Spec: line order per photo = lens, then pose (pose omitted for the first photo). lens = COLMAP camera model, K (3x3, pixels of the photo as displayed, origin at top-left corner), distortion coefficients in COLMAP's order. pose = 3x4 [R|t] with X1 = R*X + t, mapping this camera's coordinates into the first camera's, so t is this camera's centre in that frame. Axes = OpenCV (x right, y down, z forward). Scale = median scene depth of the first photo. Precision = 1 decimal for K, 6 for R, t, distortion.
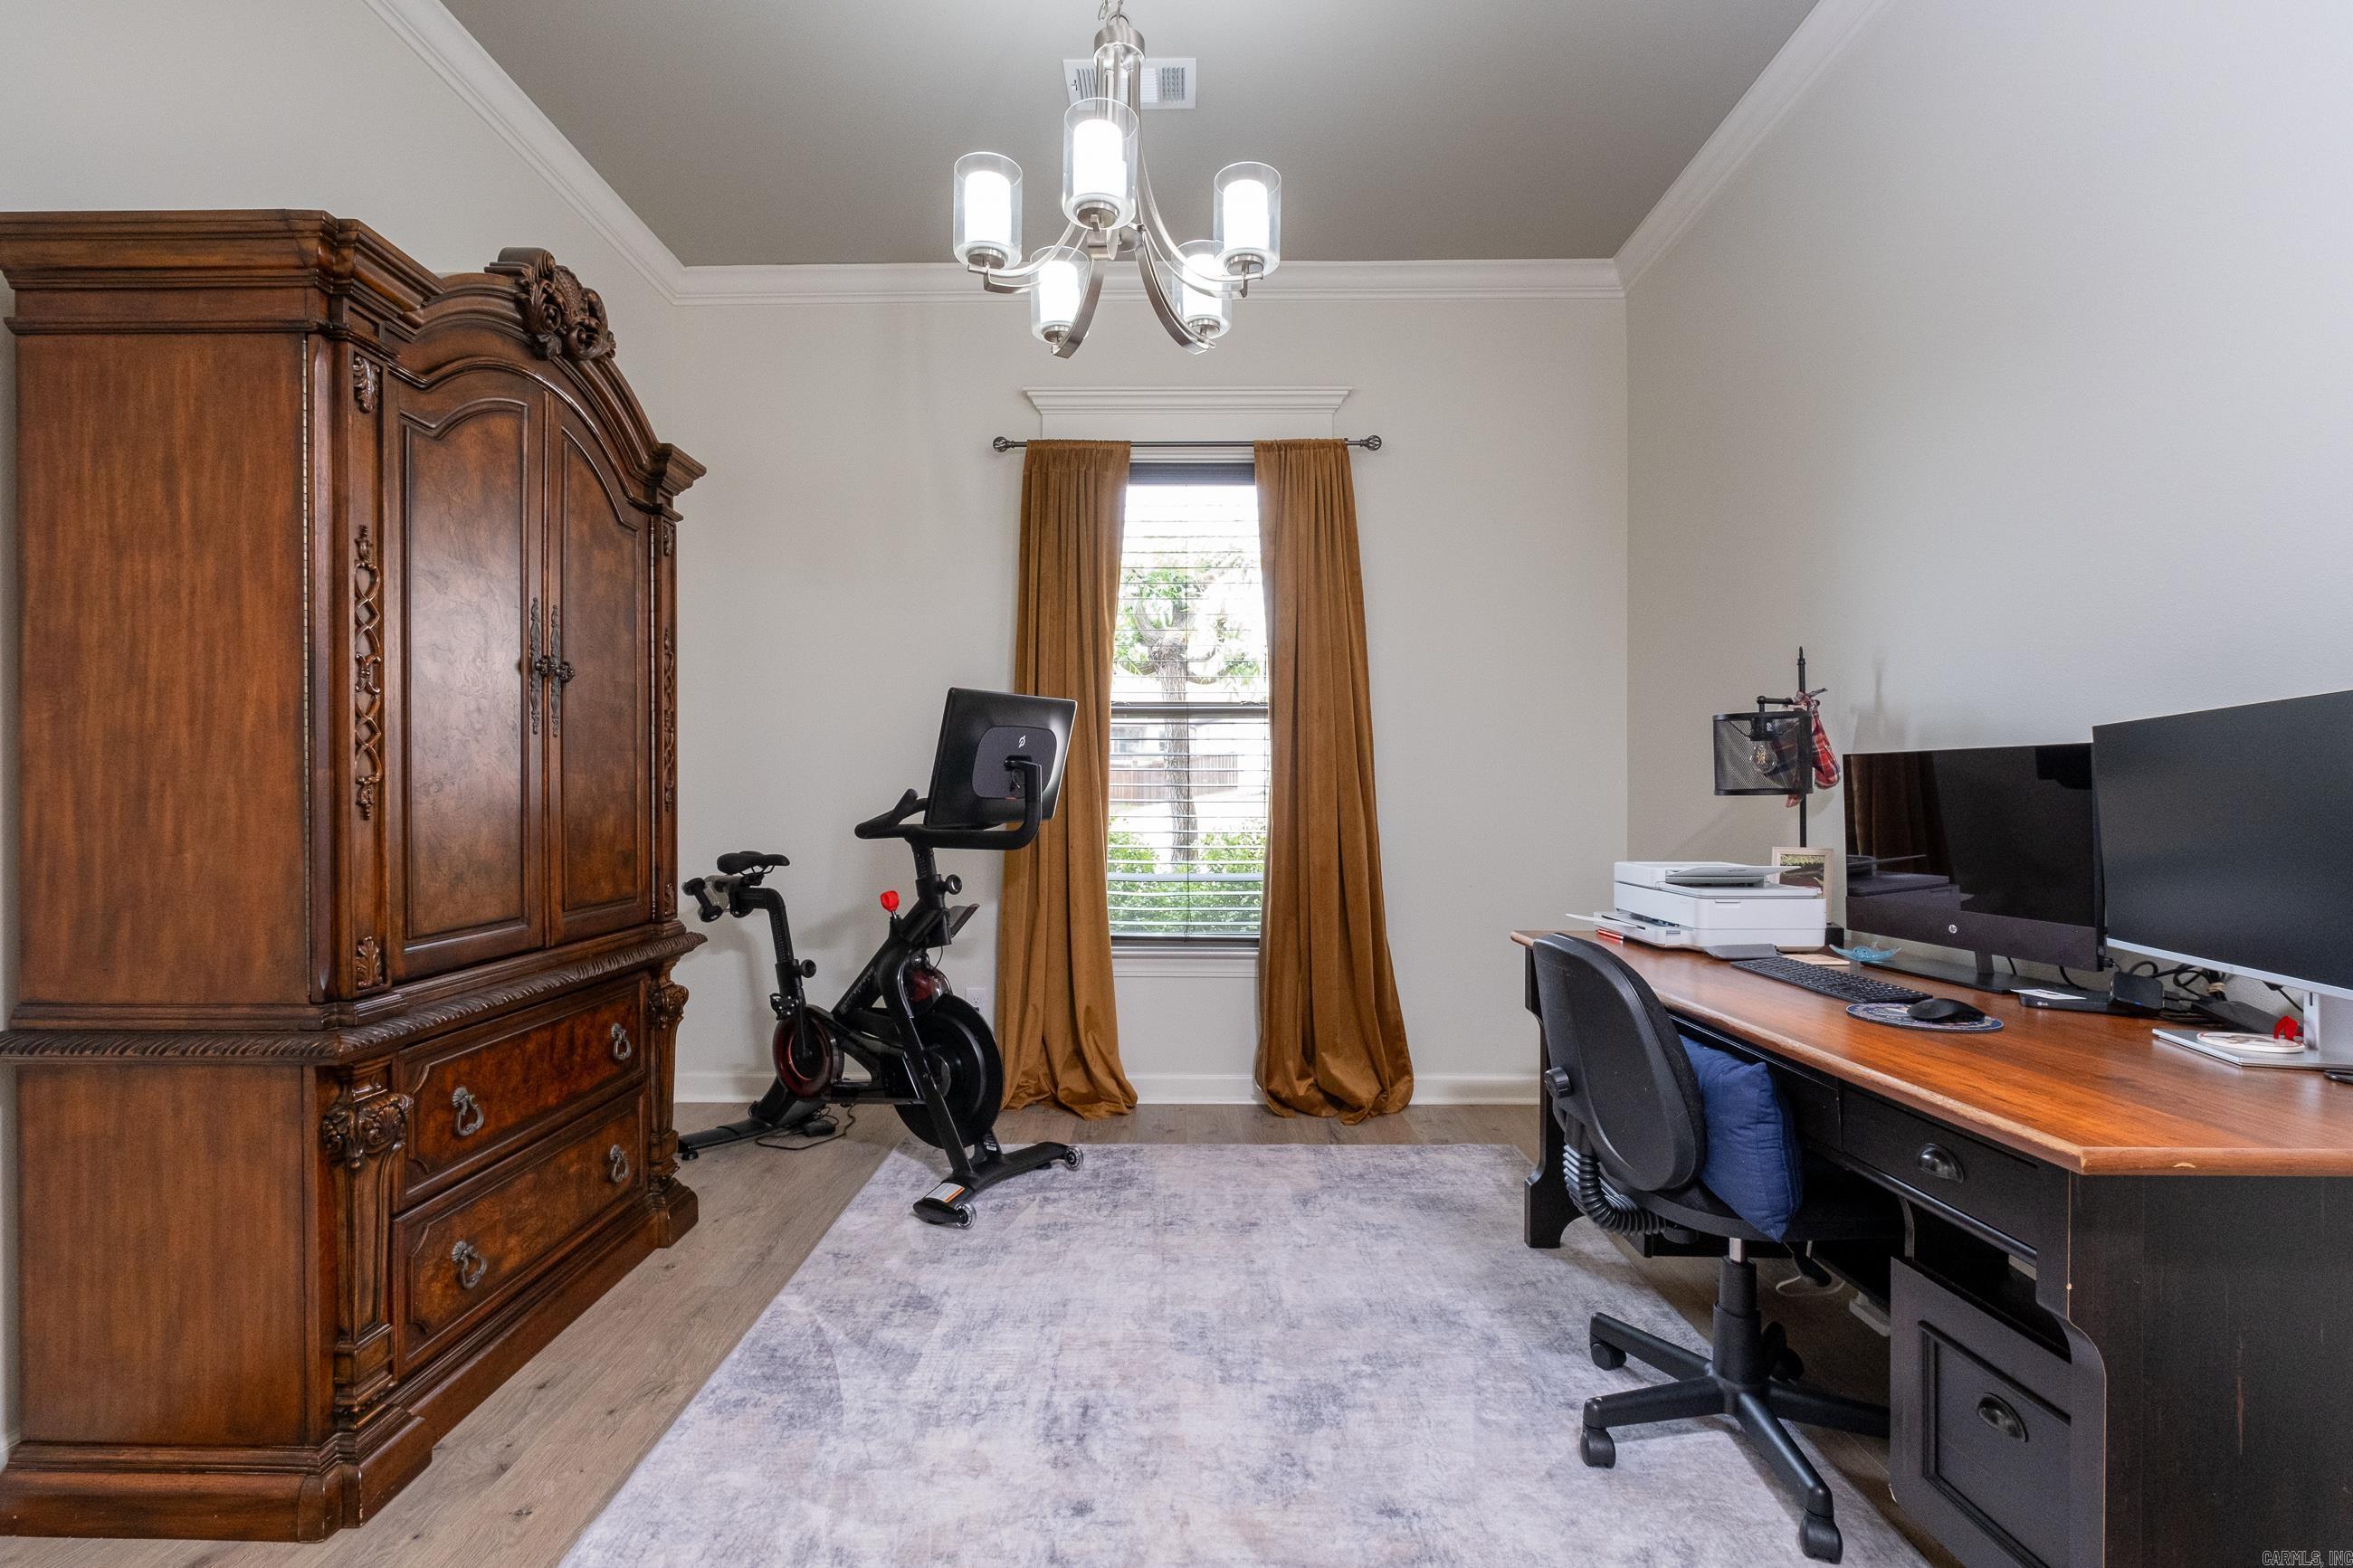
lens RADIAL K [[1020.1, 0, 1176.5], [0, 1020.1, 784.0], [0, 0, 1]] dist [-0.000801, -0.000179]
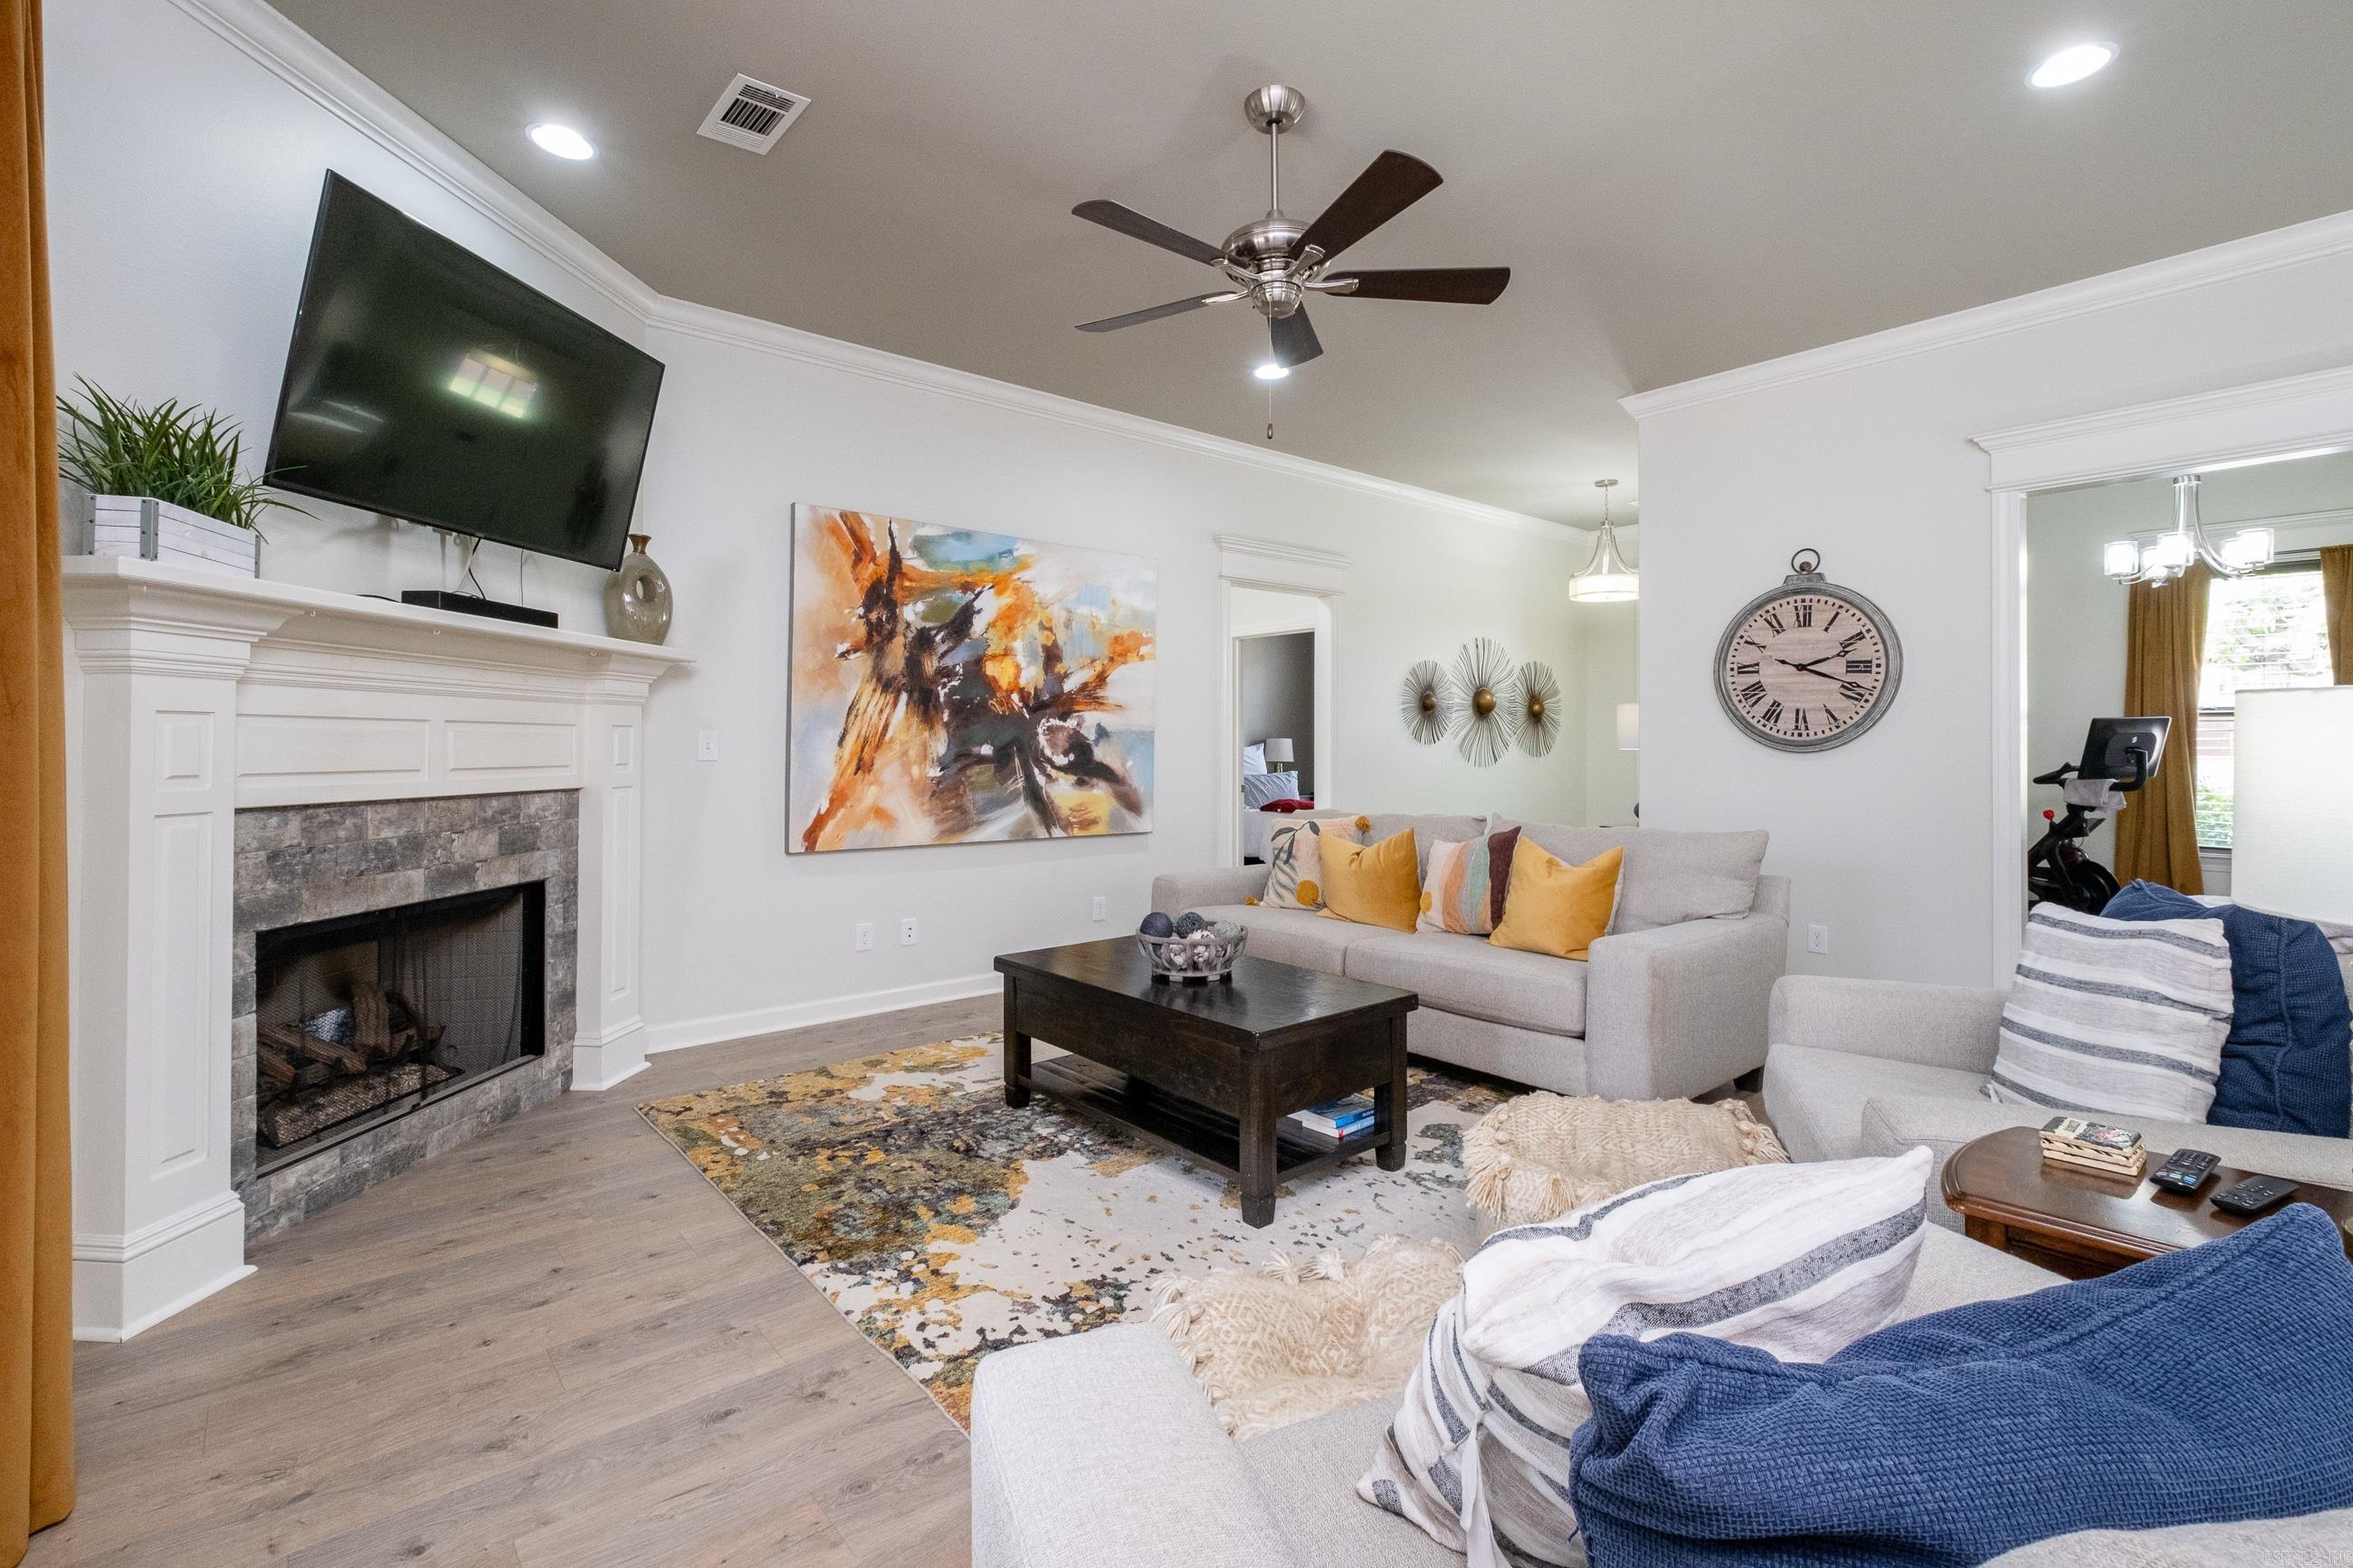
lens RADIAL K [[1054.0, 0, 1180.8], [0, 1054.0, 729.7], [0, 0, 1]] dist [0.000218, -0.000276]
pose [[0.648164, -0.006788, -0.761470, 0.228080], [0.005017, 0.999977, -0.004643, -0.062450], [0.761484, -0.000811, 0.648183, -1.894454]]
